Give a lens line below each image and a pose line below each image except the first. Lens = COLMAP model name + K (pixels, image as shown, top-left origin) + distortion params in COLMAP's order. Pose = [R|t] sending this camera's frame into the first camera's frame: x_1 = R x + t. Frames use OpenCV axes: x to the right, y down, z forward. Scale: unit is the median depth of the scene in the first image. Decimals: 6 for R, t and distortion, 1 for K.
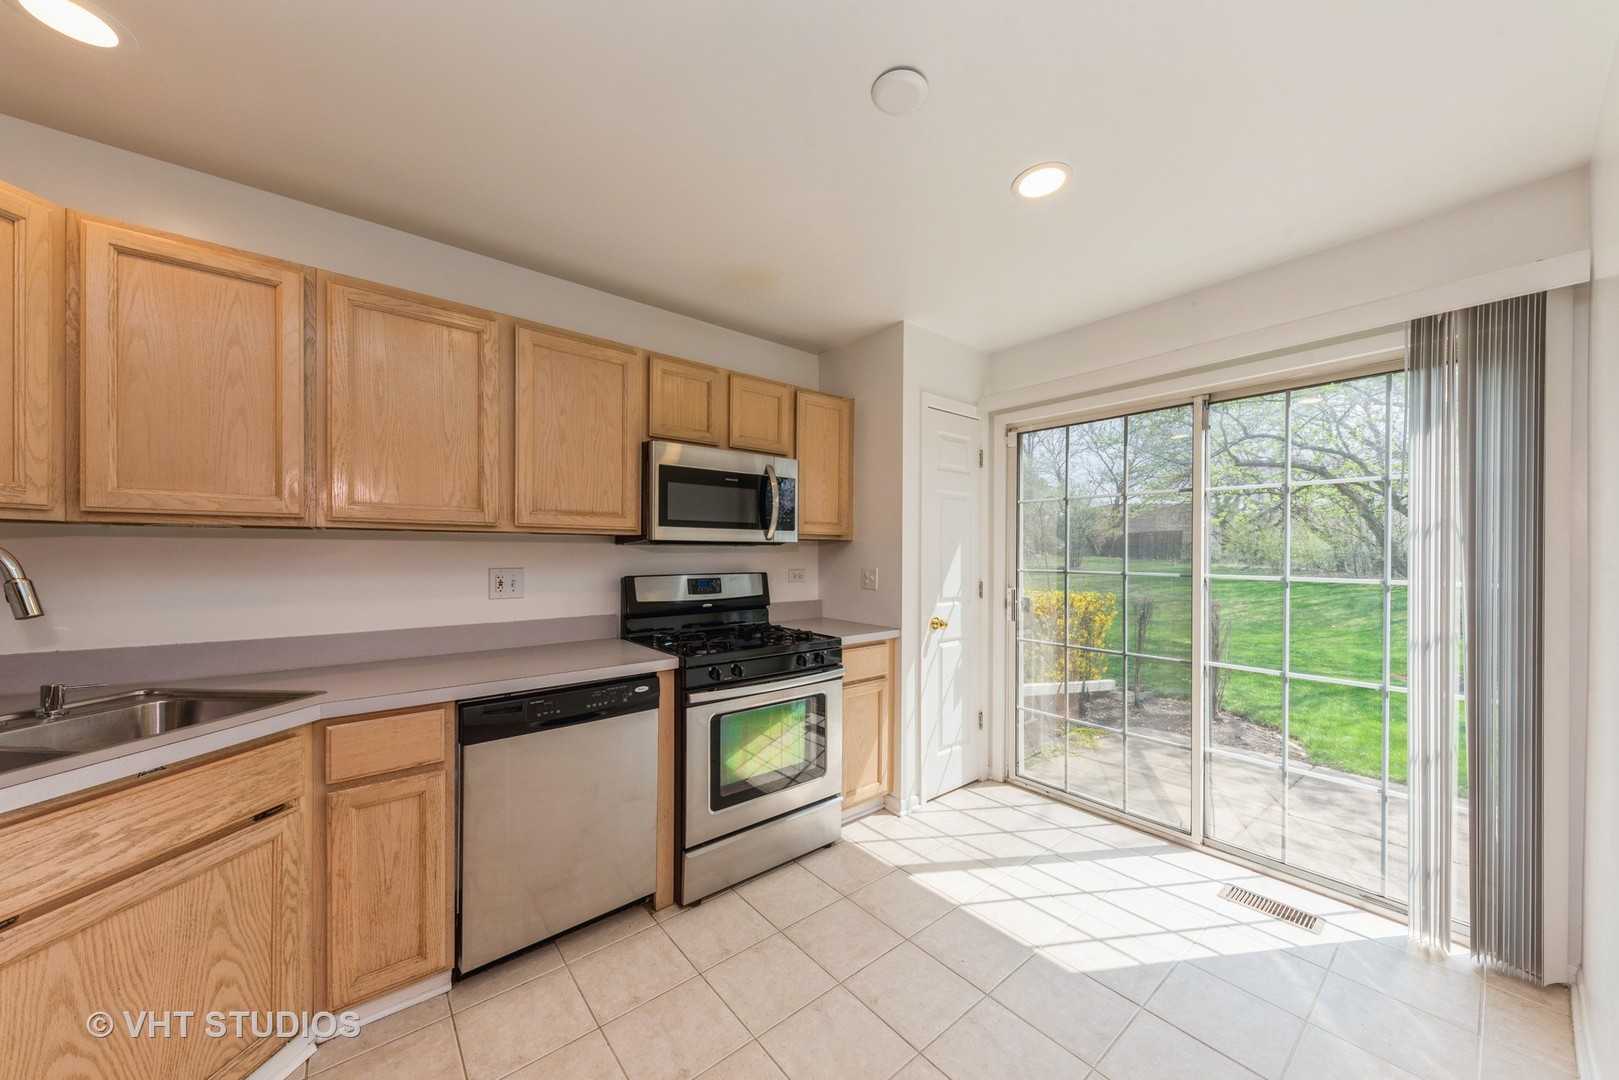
lens RADIAL K [[562.3, 0, 808.9], [0, 562.3, 548.1], [0, 0, 1]] dist [0.000065, -0.000064]
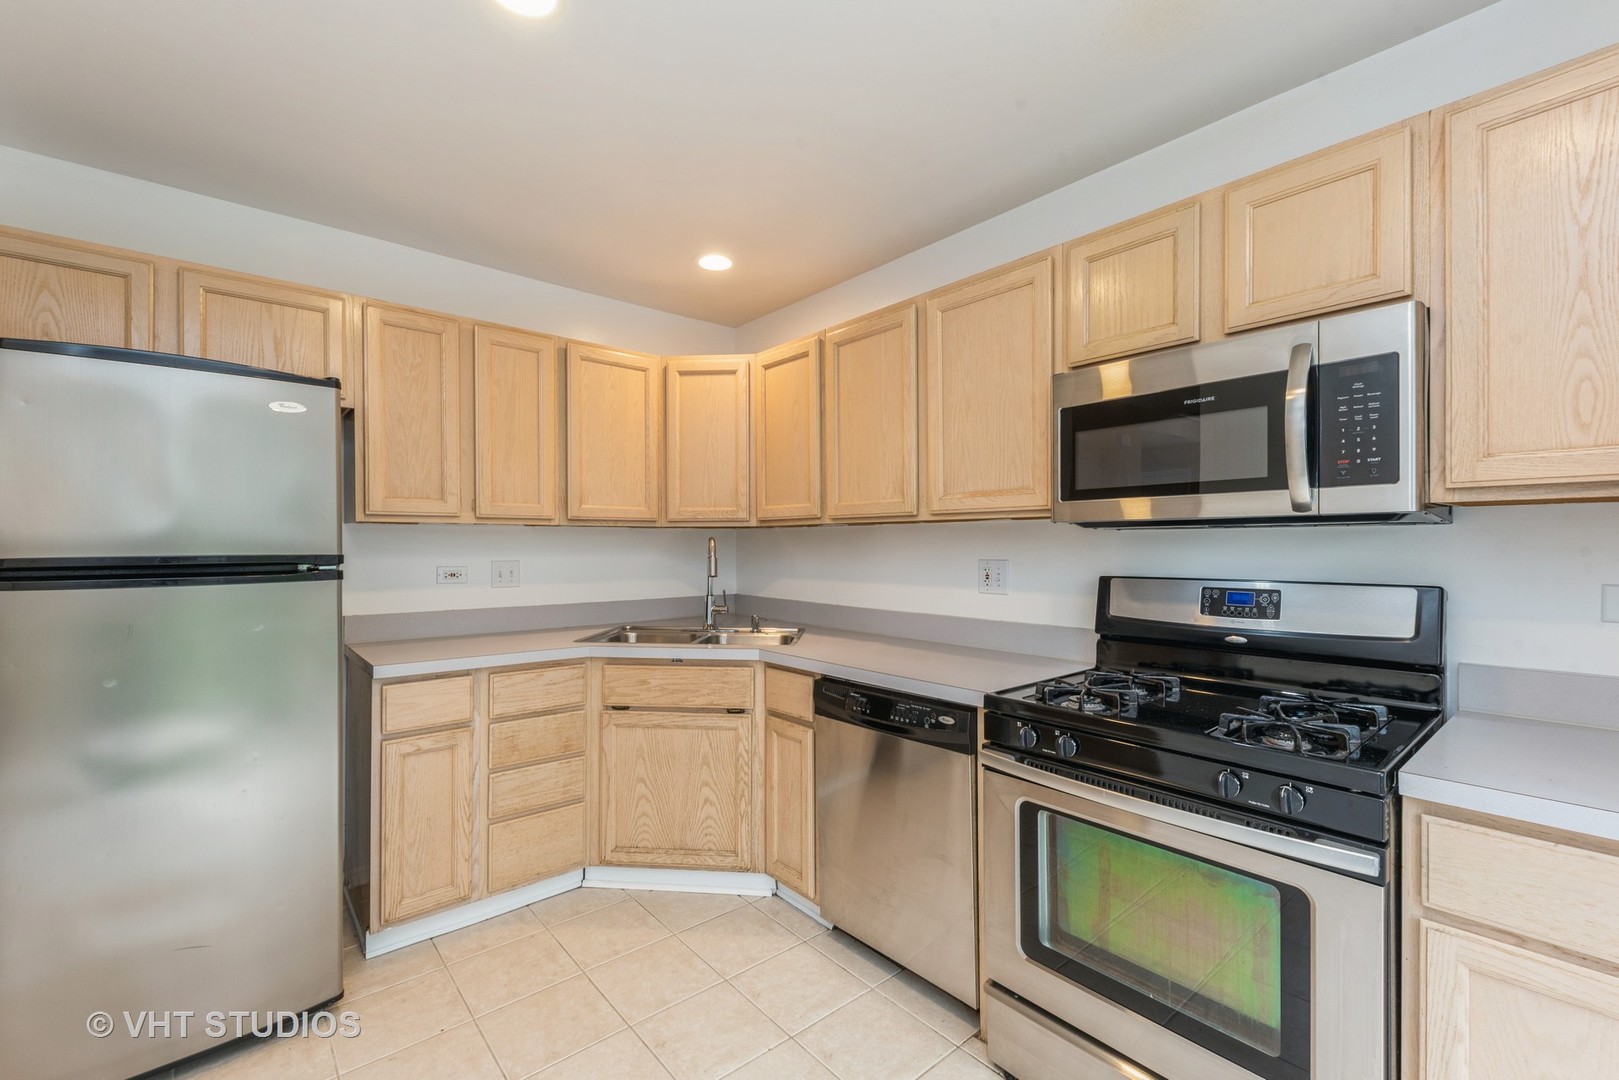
lens RADIAL K [[682.7, 0, 809.5], [0, 682.7, 540.0], [0, 0, 1]] dist [0.000846, 0.000022]
pose [[0.016334, -0.007158, -0.999841, 0.645310], [0.011748, 0.999907, -0.006967, 0.010456], [0.999798, -0.011632, 0.016416, 0.826214]]
